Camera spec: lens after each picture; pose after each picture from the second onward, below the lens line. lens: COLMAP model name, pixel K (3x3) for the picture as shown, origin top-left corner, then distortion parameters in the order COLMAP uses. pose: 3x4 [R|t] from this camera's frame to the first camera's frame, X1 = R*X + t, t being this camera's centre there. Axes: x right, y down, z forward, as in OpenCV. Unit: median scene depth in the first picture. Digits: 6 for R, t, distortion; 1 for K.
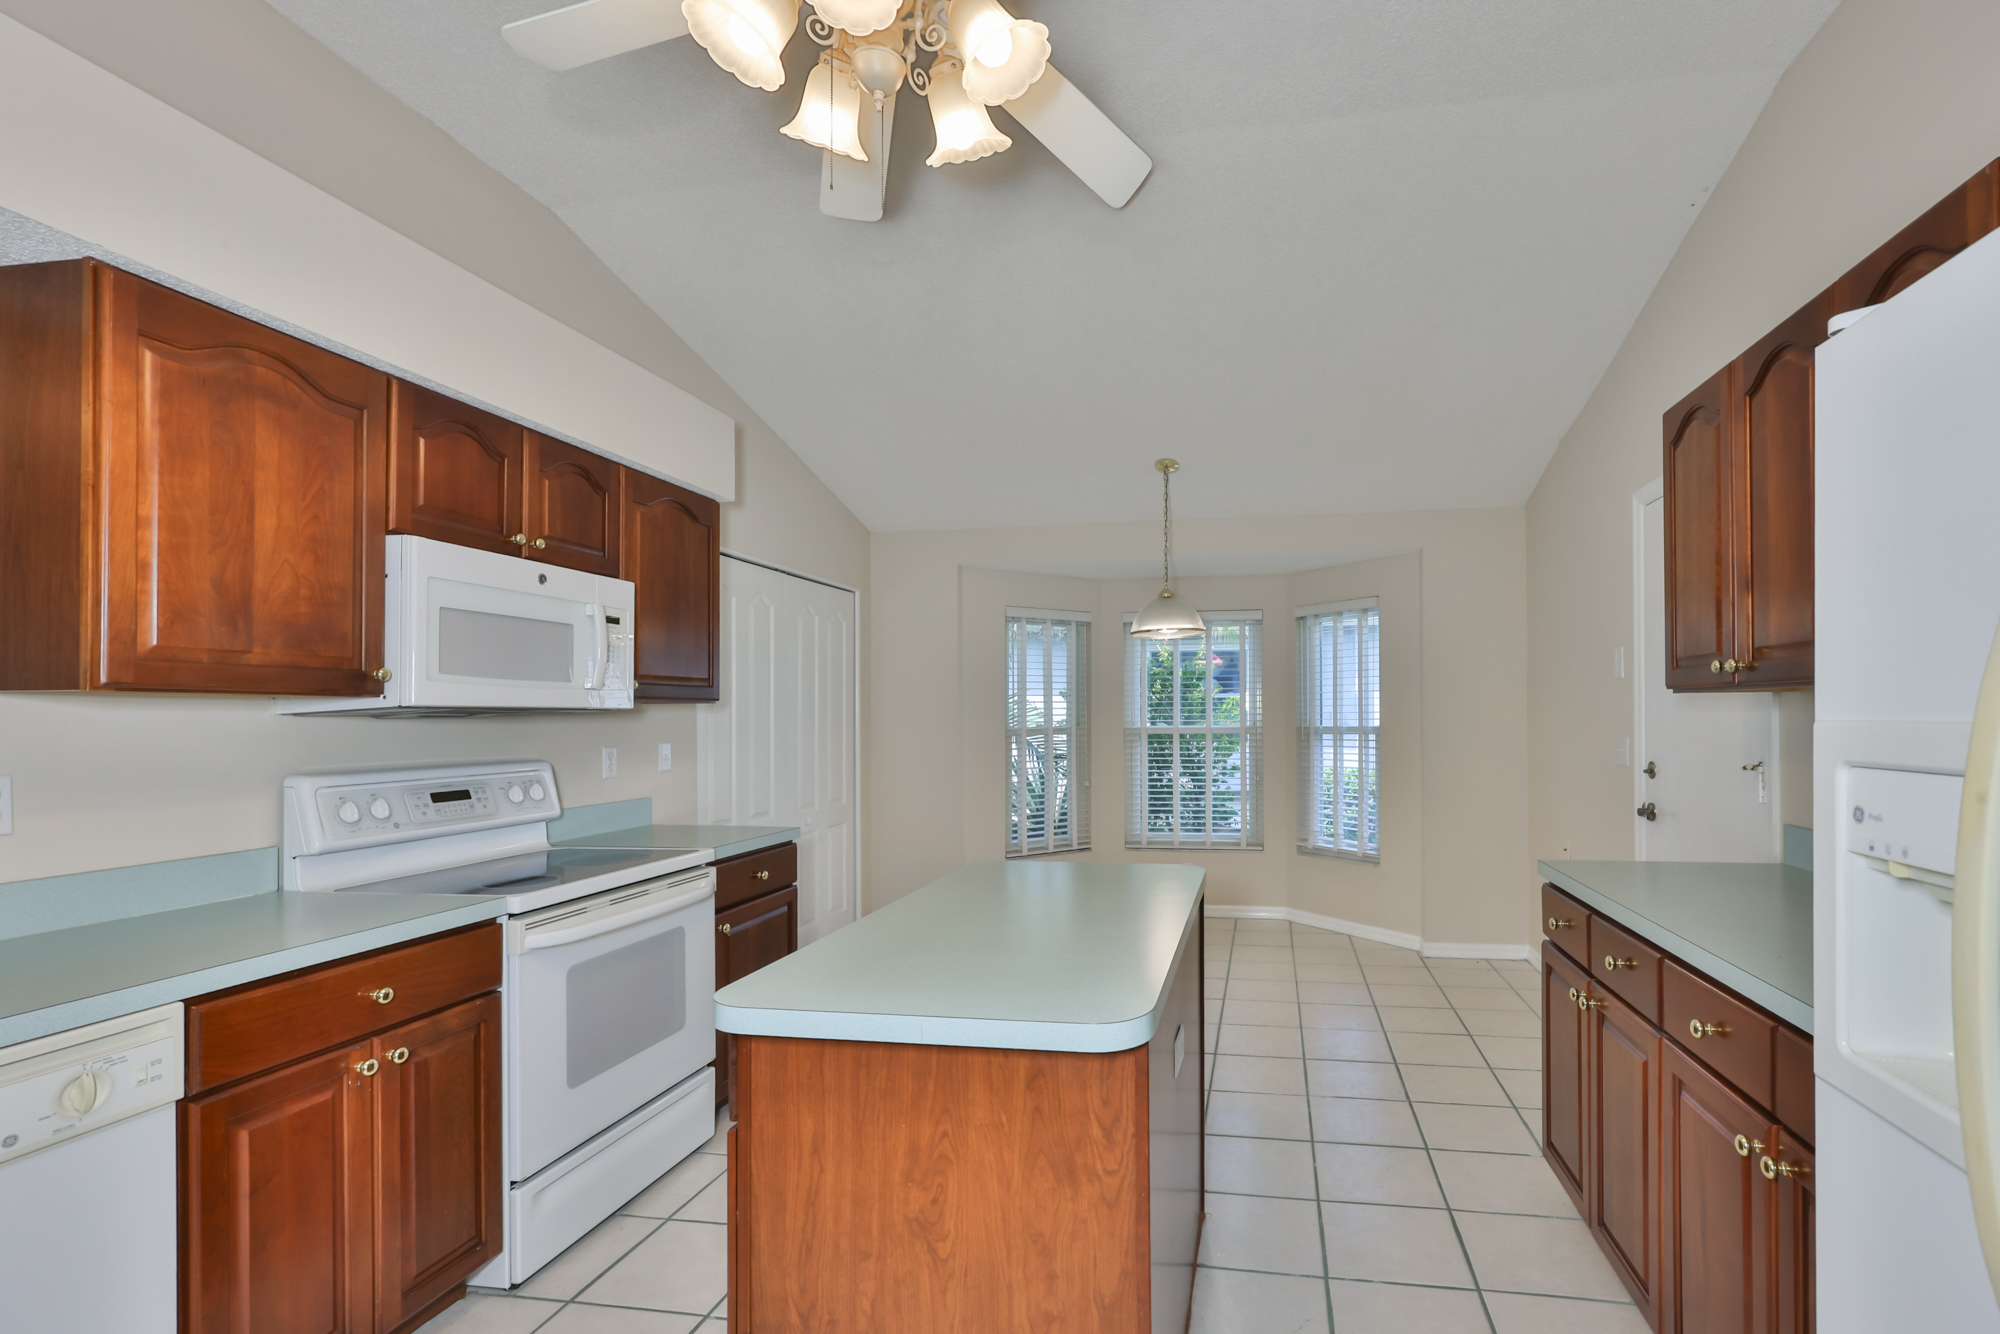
lens RADIAL K [[903.8, 0, 1115.9], [0, 903.8, 707.7], [0, 0, 1]] dist [-0.009756, -0.000502]
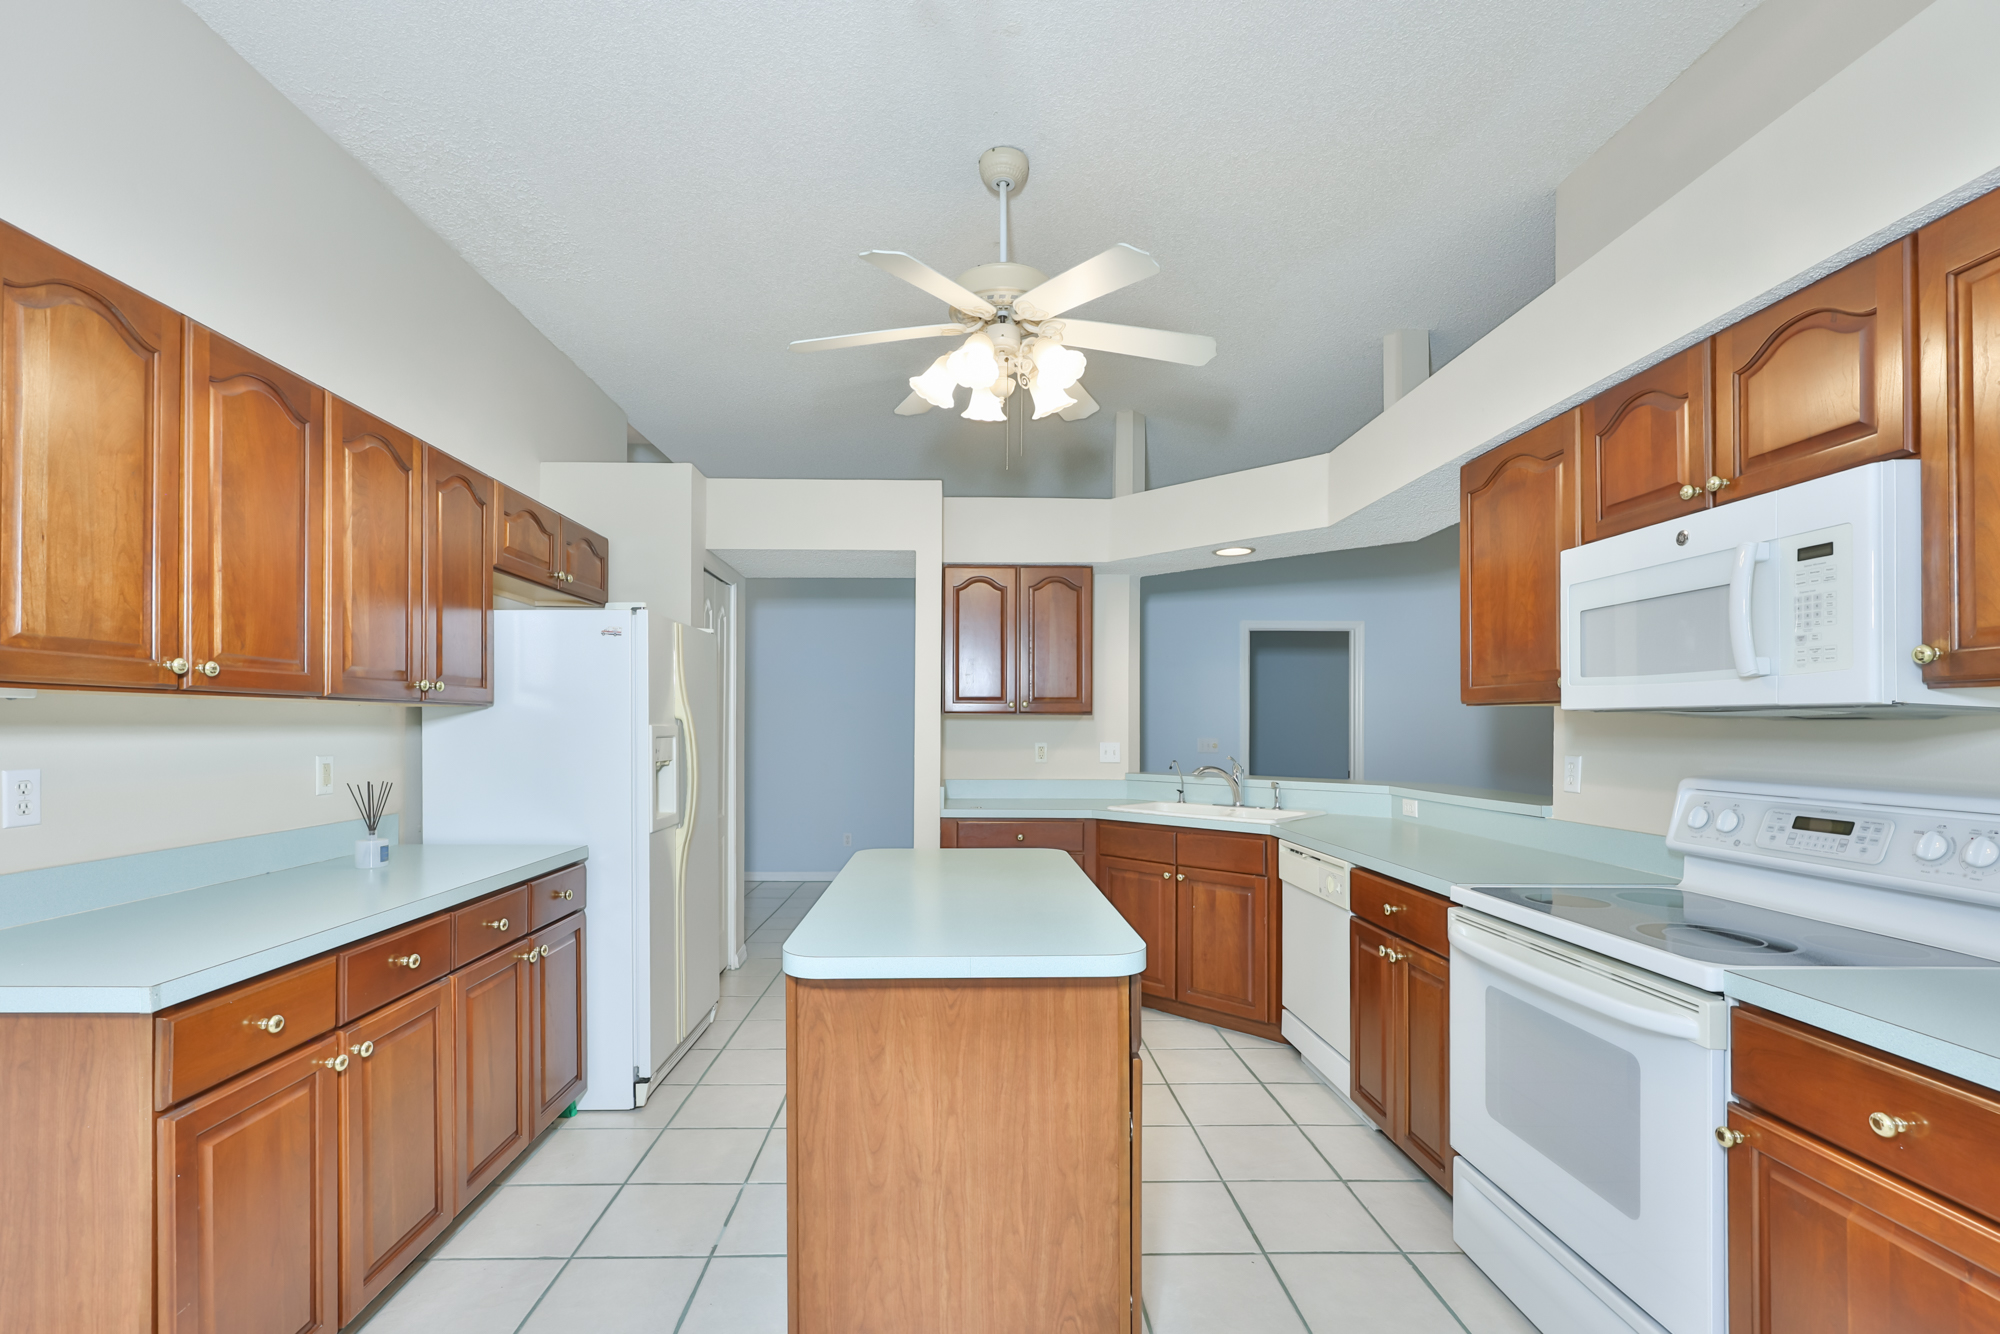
lens RADIAL K [[867.4, 0, 976.9], [0, 867.4, 725.3], [0, 0, 1]] dist [-0.000958, -0.000784]
pose [[-0.983380, 0.007074, -0.181421, 0.094331], [0.008768, 0.999925, -0.008538, 0.018635], [0.181347, -0.009987, -0.983368, 1.906607]]
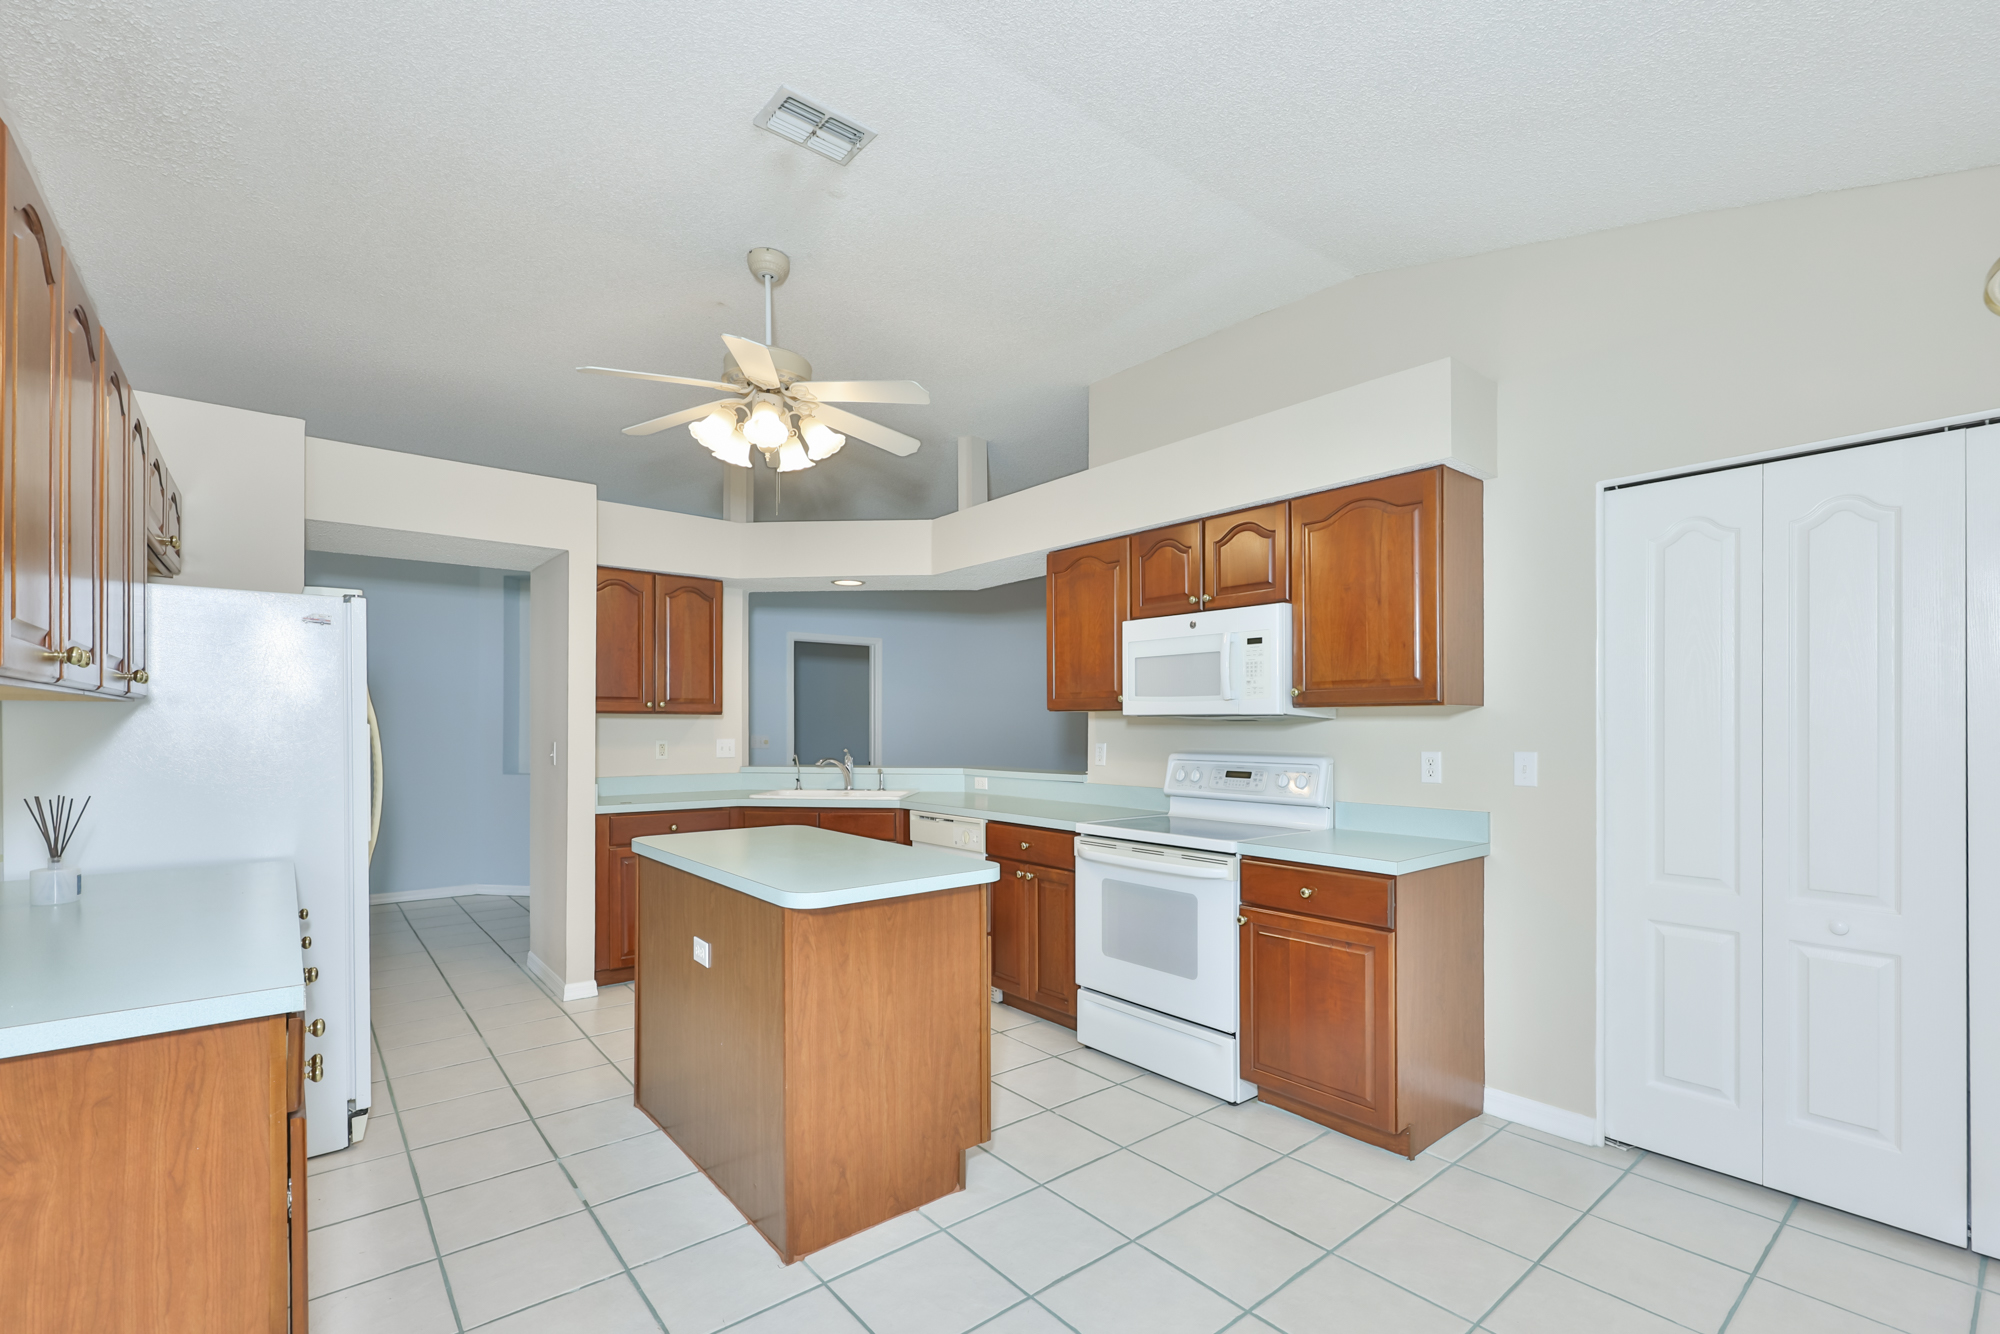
lens RADIAL K [[867.4, 0, 997.9], [0, 867.4, 723.2], [0, 0, 1]] dist [-0.000958, -0.000784]
pose [[-0.658327, 0.007169, -0.752698, 0.715454], [0.012246, 0.999924, -0.001187, 0.013188], [0.752632, -0.009999, -0.658365, 1.982131]]
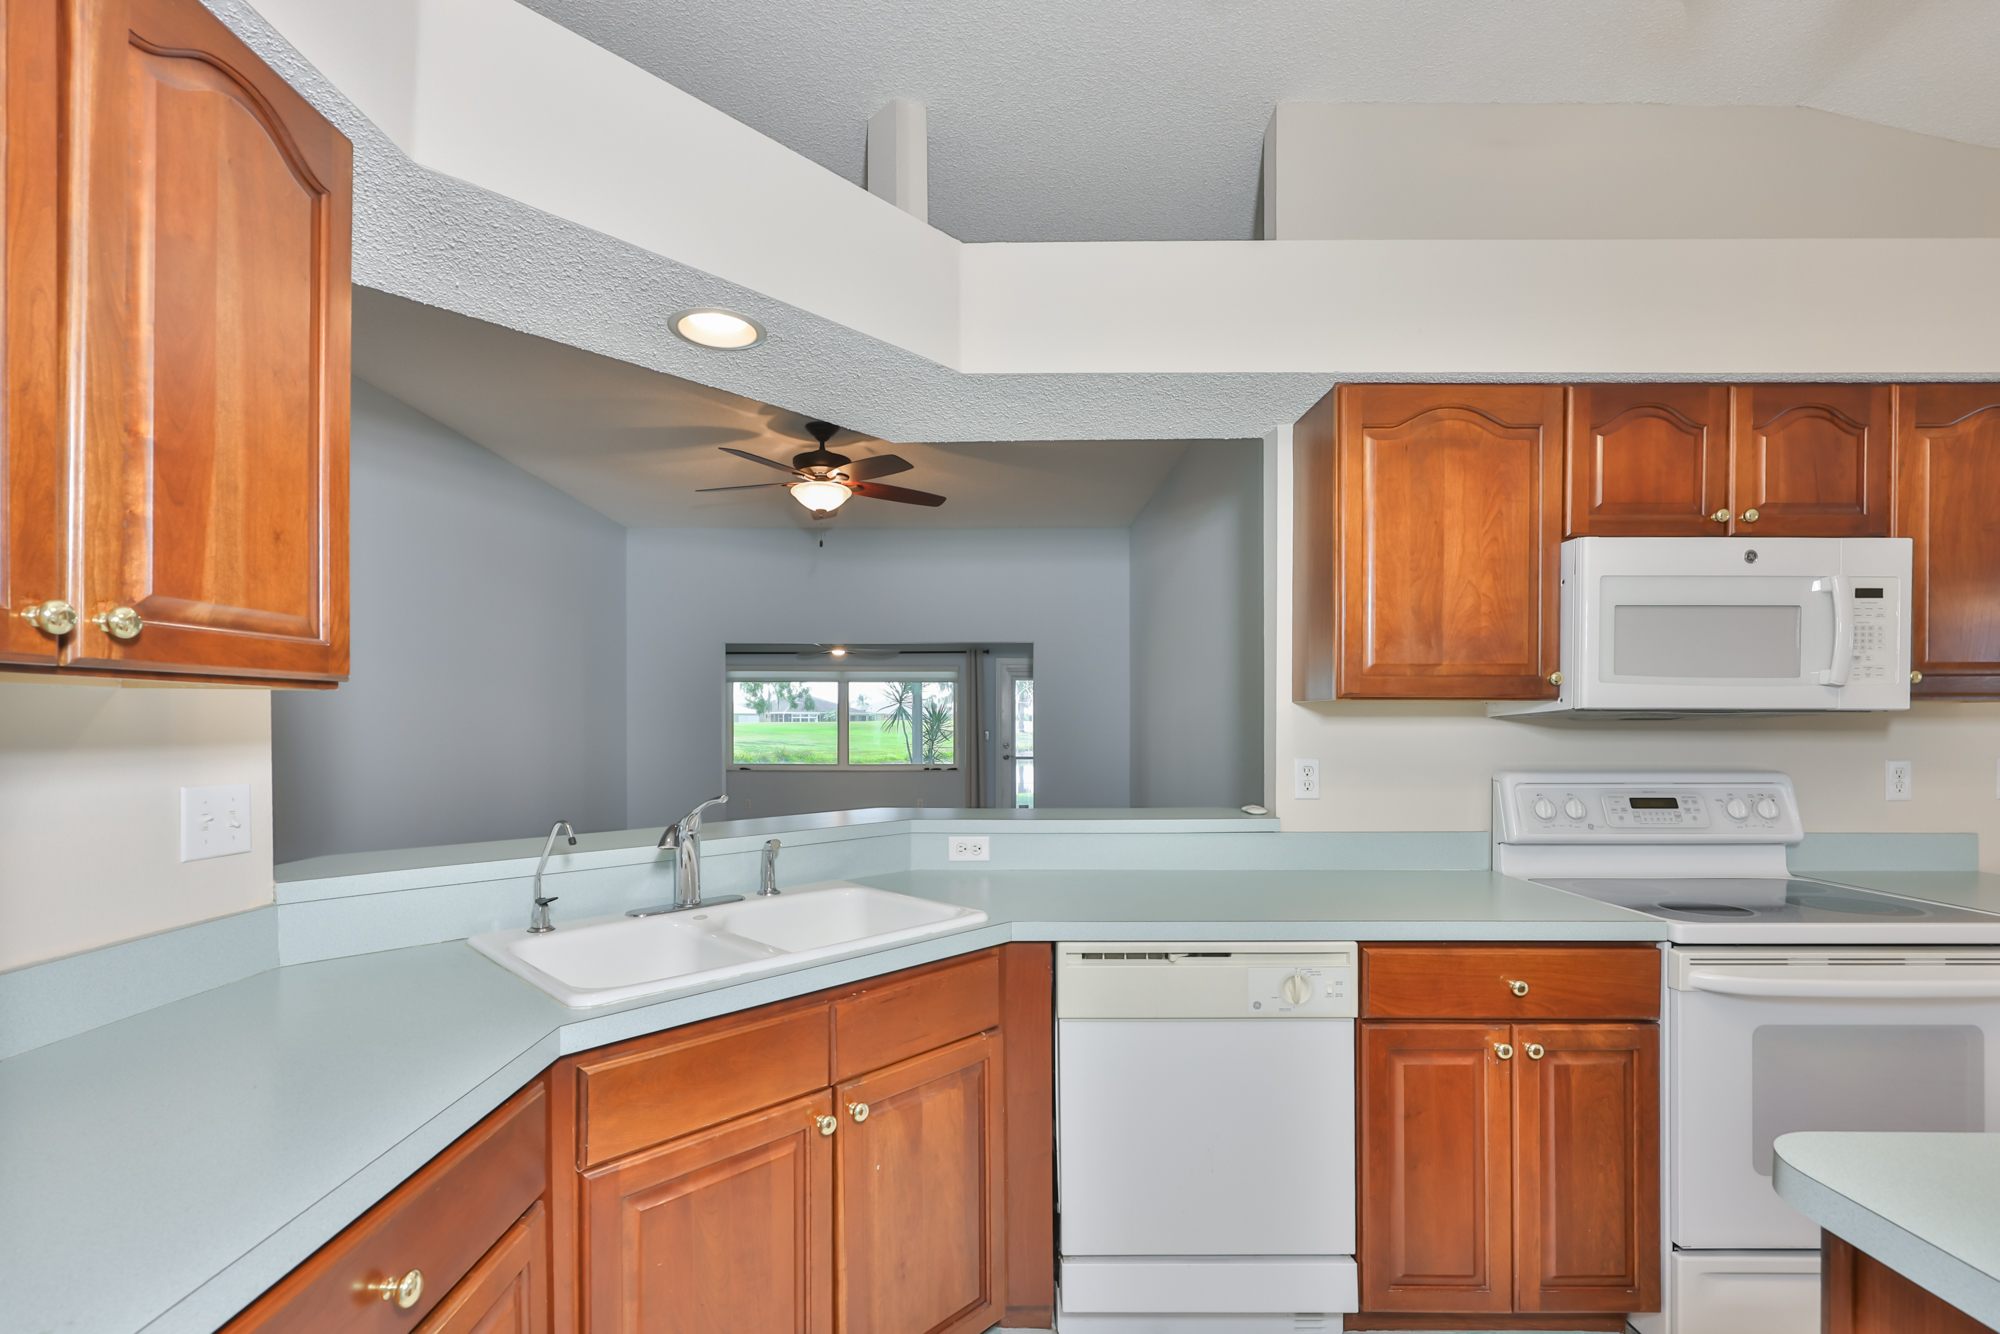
lens RADIAL K [[867.4, 0, 981.3], [0, 867.4, 725.0], [0, 0, 1]] dist [-0.000958, -0.000784]
pose [[0.155430, 0.009628, -0.987800, 0.063854], [0.007833, 0.999909, 0.010978, 0.000240], [0.987816, -0.009444, 0.155340, 0.190101]]
